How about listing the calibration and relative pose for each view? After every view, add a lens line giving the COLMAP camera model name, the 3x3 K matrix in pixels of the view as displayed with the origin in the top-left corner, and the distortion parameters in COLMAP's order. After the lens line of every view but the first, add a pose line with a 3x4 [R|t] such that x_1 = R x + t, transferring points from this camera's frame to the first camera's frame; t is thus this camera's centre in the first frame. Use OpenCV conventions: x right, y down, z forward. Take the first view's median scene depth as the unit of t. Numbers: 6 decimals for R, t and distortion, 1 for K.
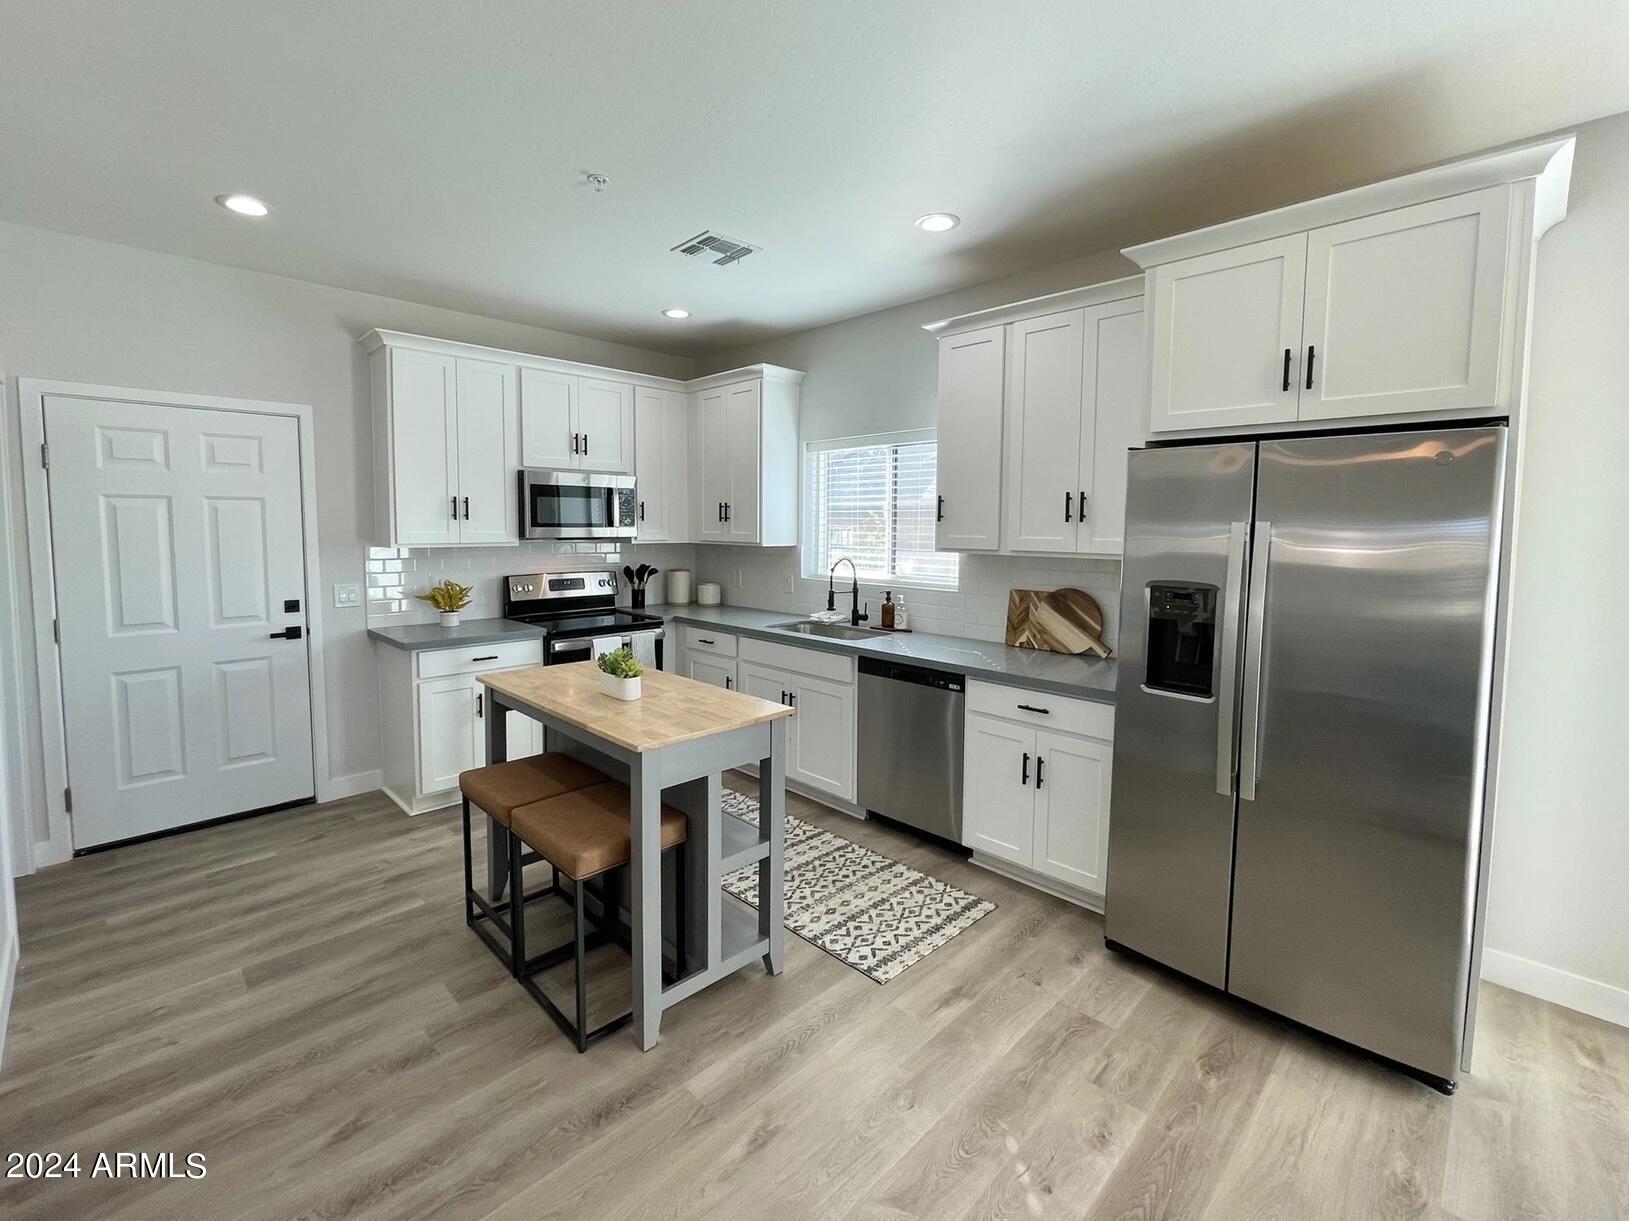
lens RADIAL K [[696.2, 0, 812.4], [0, 696.2, 576.5], [0, 0, 1]] dist [-0.000904, -0.000078]
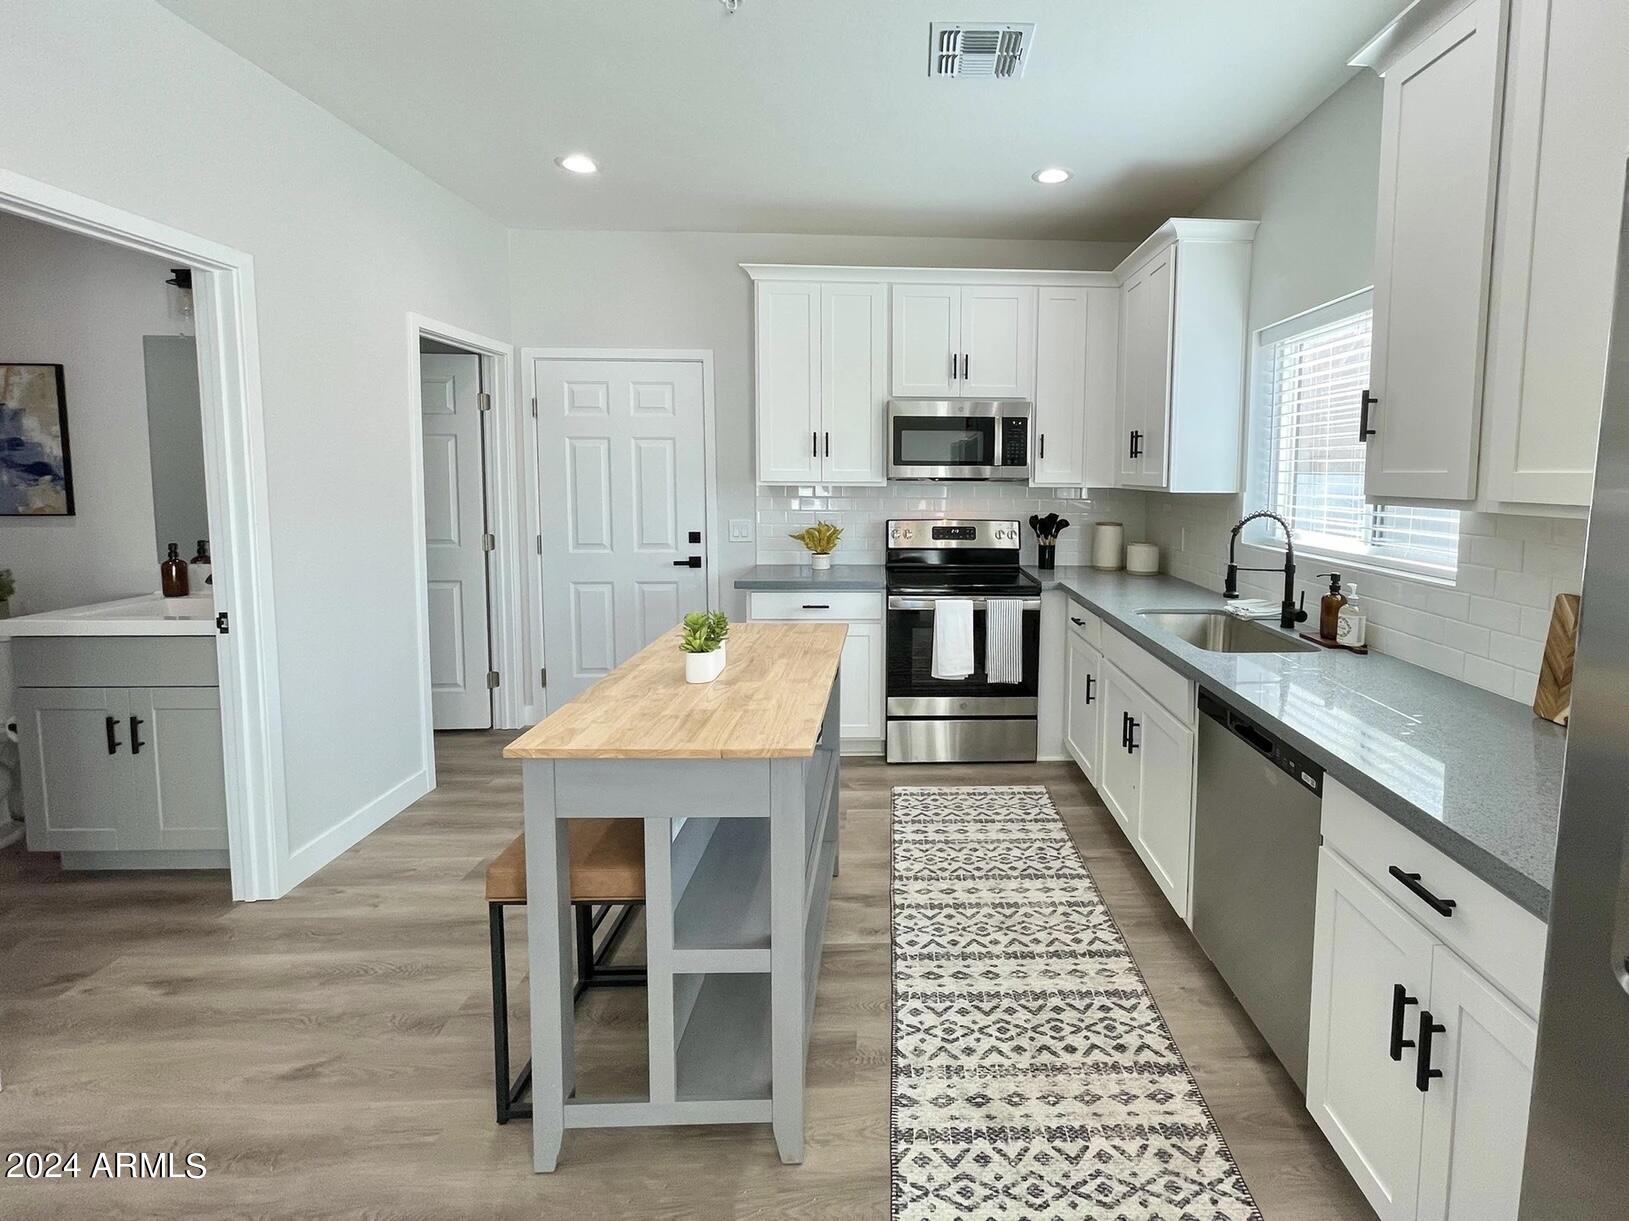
lens RADIAL K [[765.6, 0, 813.5], [0, 765.6, 533.9], [0, 0, 1]] dist [0.000837, 0.000968]
pose [[0.746068, 0.058187, -0.663322, 0.206629], [-0.053764, 0.998186, 0.027091, -0.005891], [0.663696, 0.015451, 0.747843, 0.262152]]
